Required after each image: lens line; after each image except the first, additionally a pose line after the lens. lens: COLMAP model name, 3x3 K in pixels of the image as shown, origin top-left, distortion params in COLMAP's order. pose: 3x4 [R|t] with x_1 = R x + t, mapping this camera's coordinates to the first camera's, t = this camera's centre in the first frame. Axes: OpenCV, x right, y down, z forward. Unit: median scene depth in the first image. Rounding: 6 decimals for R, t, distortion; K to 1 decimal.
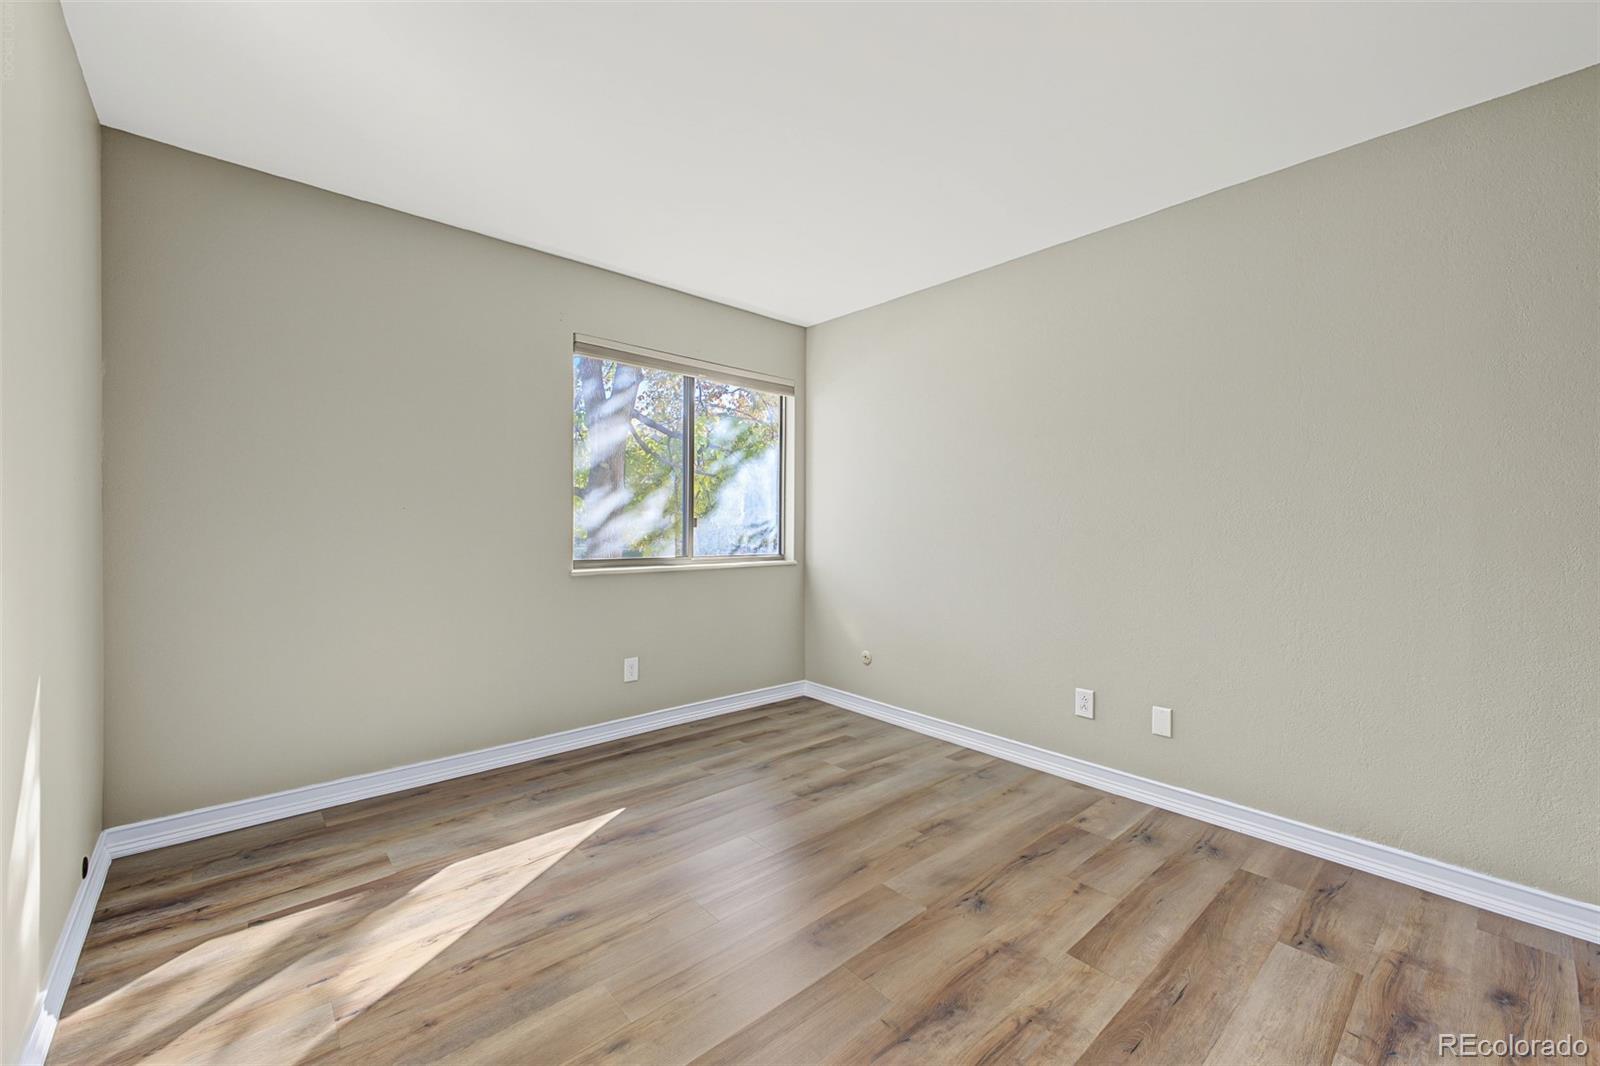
lens RADIAL K [[635.3, 0, 795.5], [0, 635.3, 529.4], [0, 0, 1]] dist [0.009402, -0.002626]
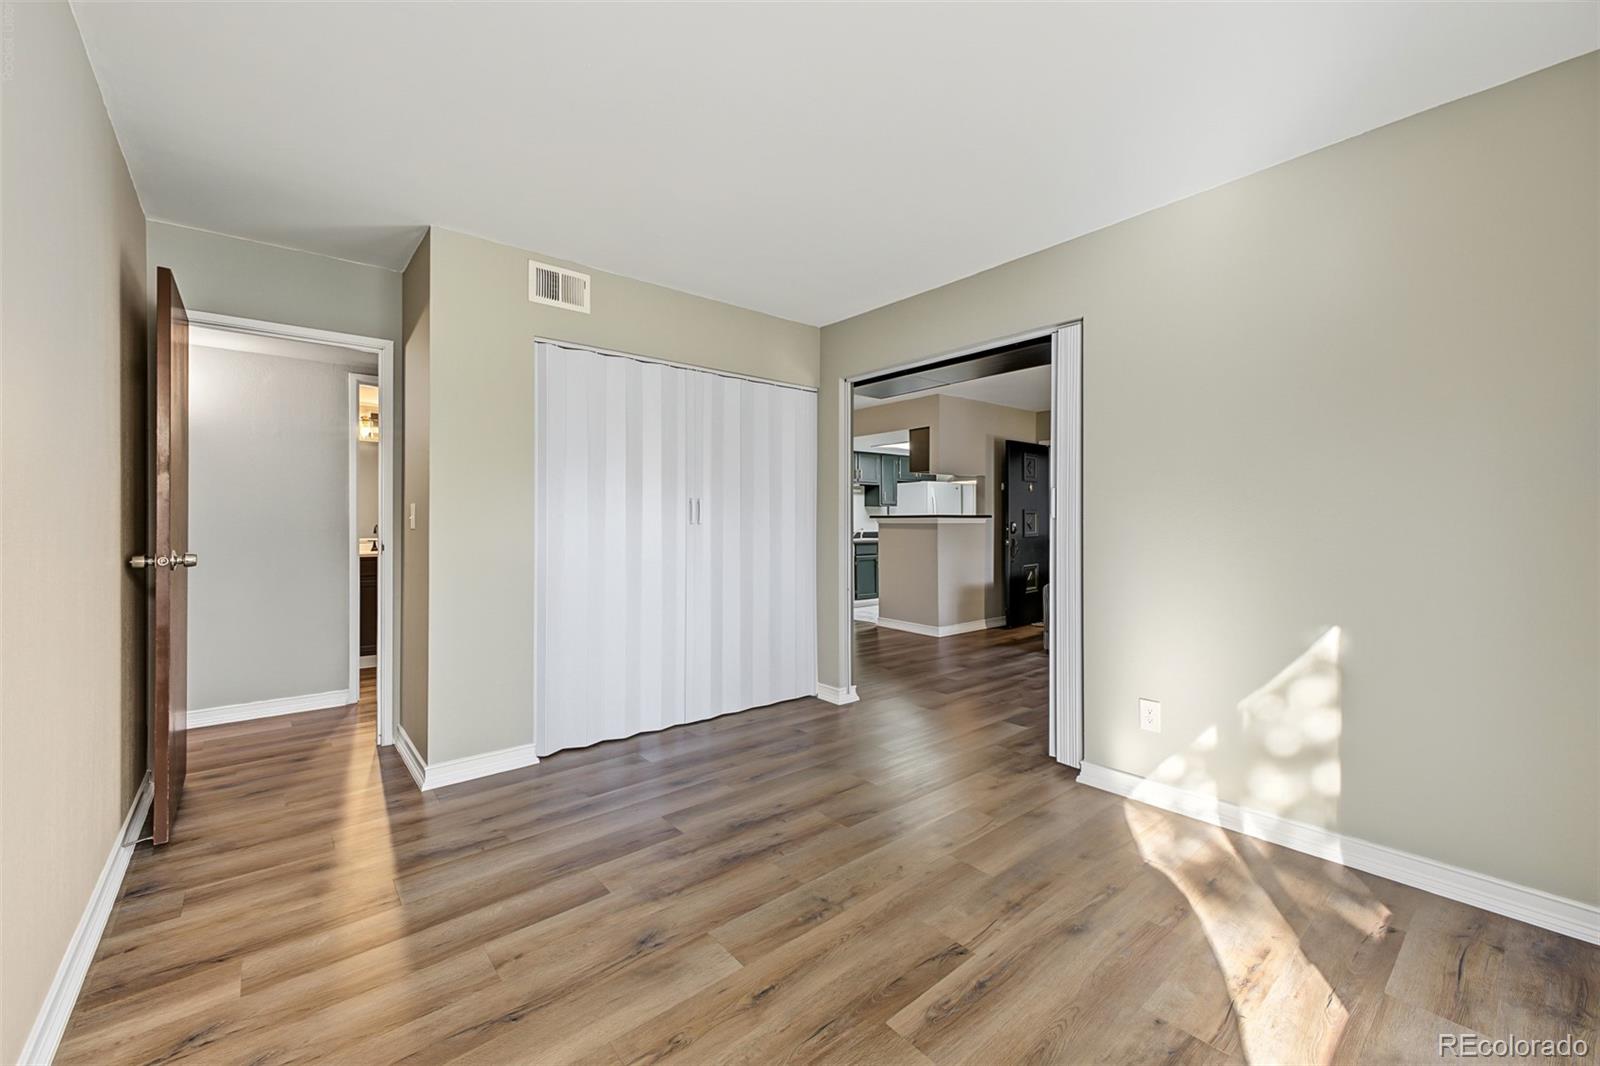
lens RADIAL K [[635.3, 0, 797.5], [0, 635.3, 531.3], [0, 0, 1]] dist [0.009402, -0.002626]
pose [[-0.999743, -0.004304, 0.022264, 0.046351], [-0.003778, 0.999714, 0.023595, -0.017037], [-0.022359, 0.023505, -0.999474, 1.618309]]
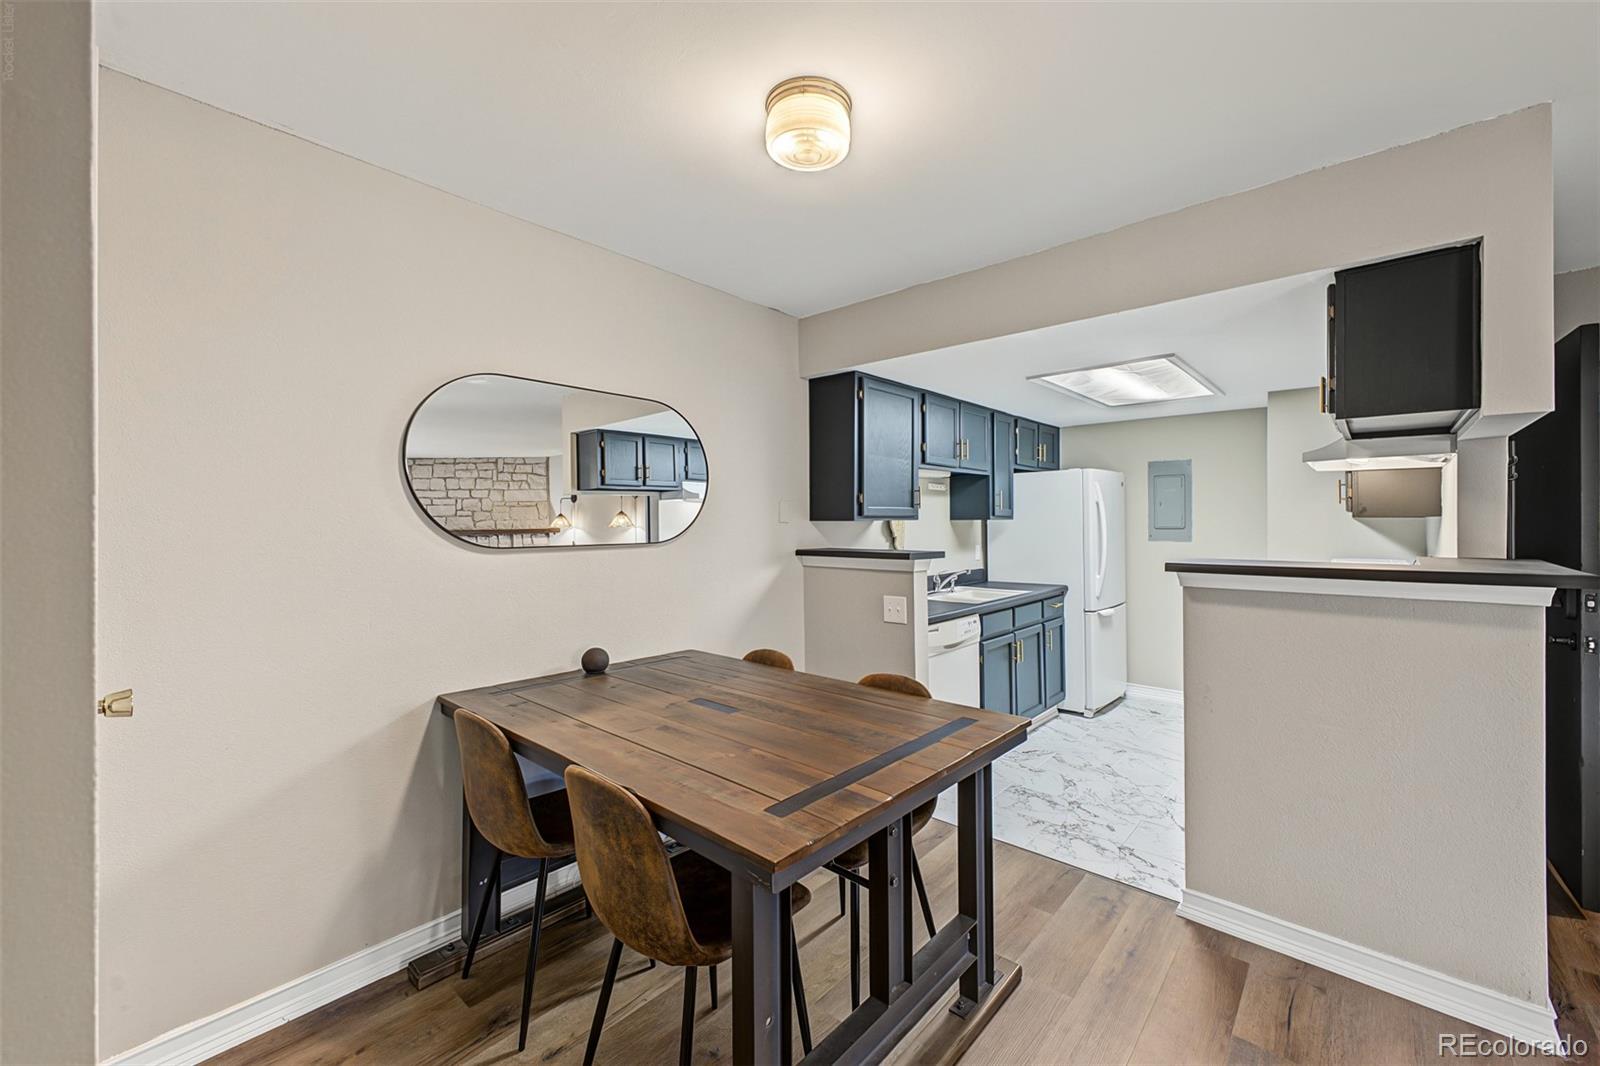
lens RADIAL K [[635.3, 0, 792.9], [0, 635.3, 523.5], [0, 0, 1]] dist [0.009402, -0.002626]
pose [[-0.994912, 0.005114, -0.100614, 0.411246], [0.004284, 0.999955, 0.008456, -0.090882], [0.100653, 0.007982, -0.994890, -0.552854]]
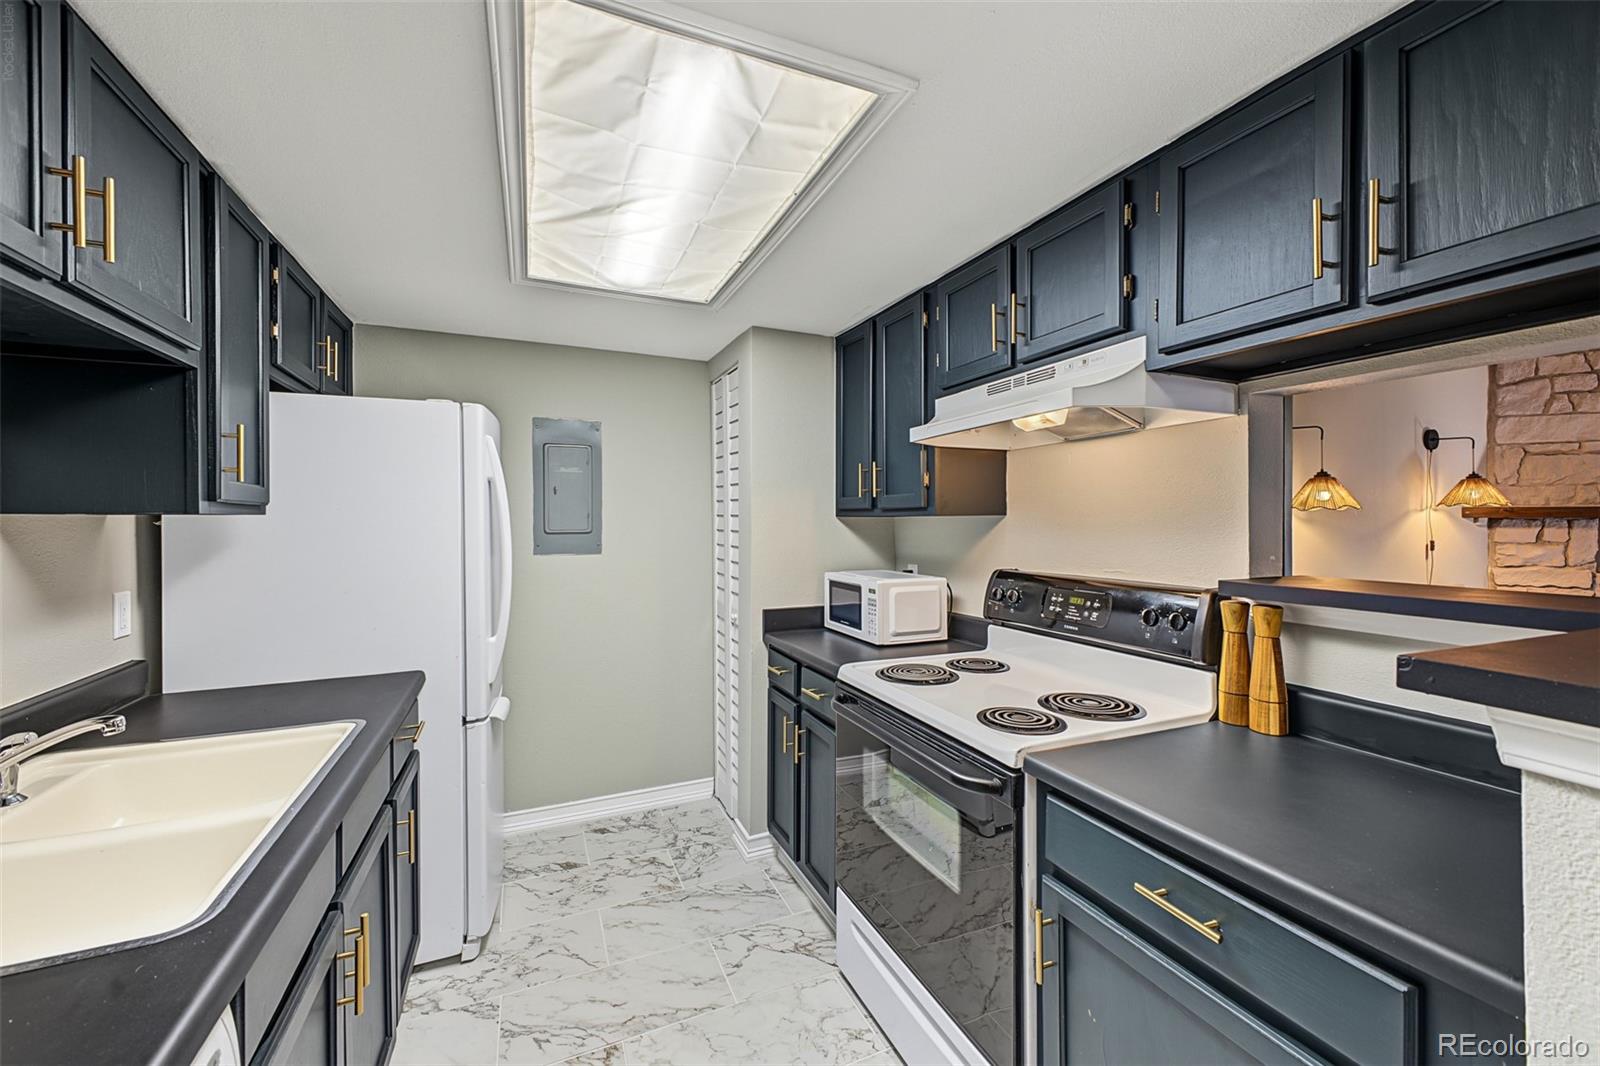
lens RADIAL K [[635.3, 0, 801.8], [0, 635.3, 517.7], [0, 0, 1]] dist [0.009402, -0.002626]
pose [[-0.313382, -0.002989, -0.949623, 0.007230], [-0.005761, 0.999983, -0.001247, -0.082678], [0.949610, 0.005080, -0.313394, -1.699797]]
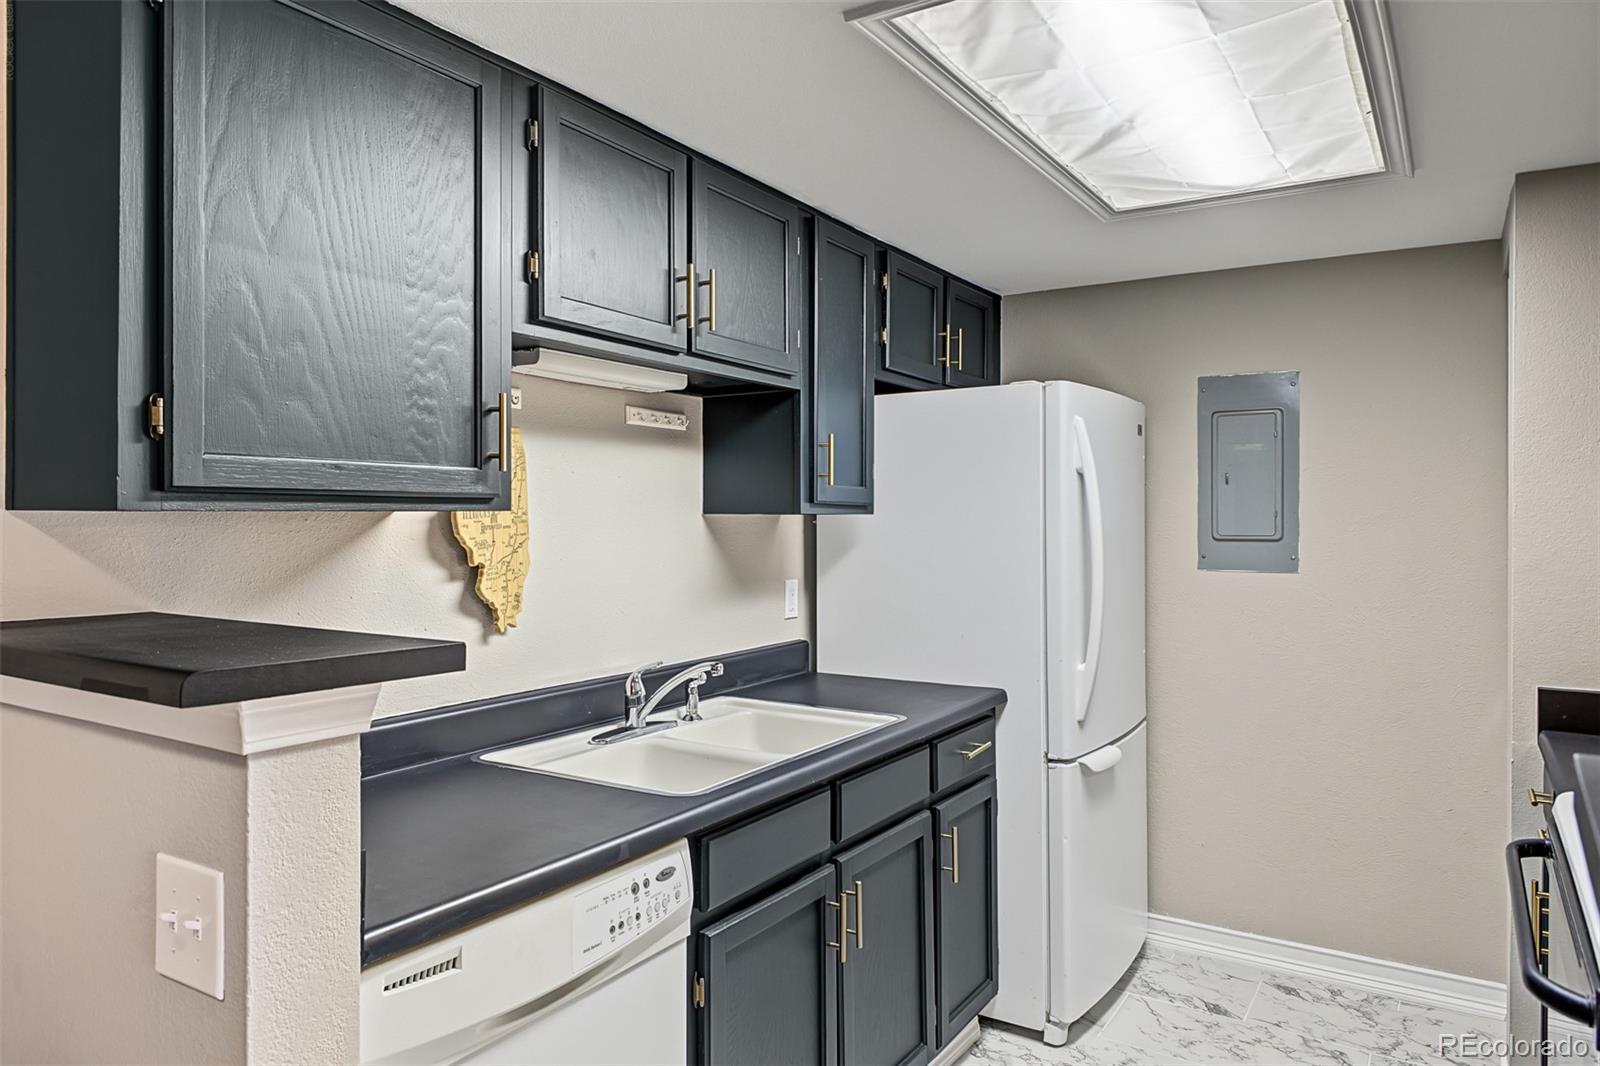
lens RADIAL K [[1044.7, 0, 797.8], [0, 1044.7, 519.0], [0, 0, 1]] dist [0.033308, -0.024960]
pose [[-0.962880, -0.003993, -0.269900, -0.071662], [-0.006158, 0.999955, 0.007177, -0.086266], [0.269859, 0.008573, -0.962862, -1.321885]]
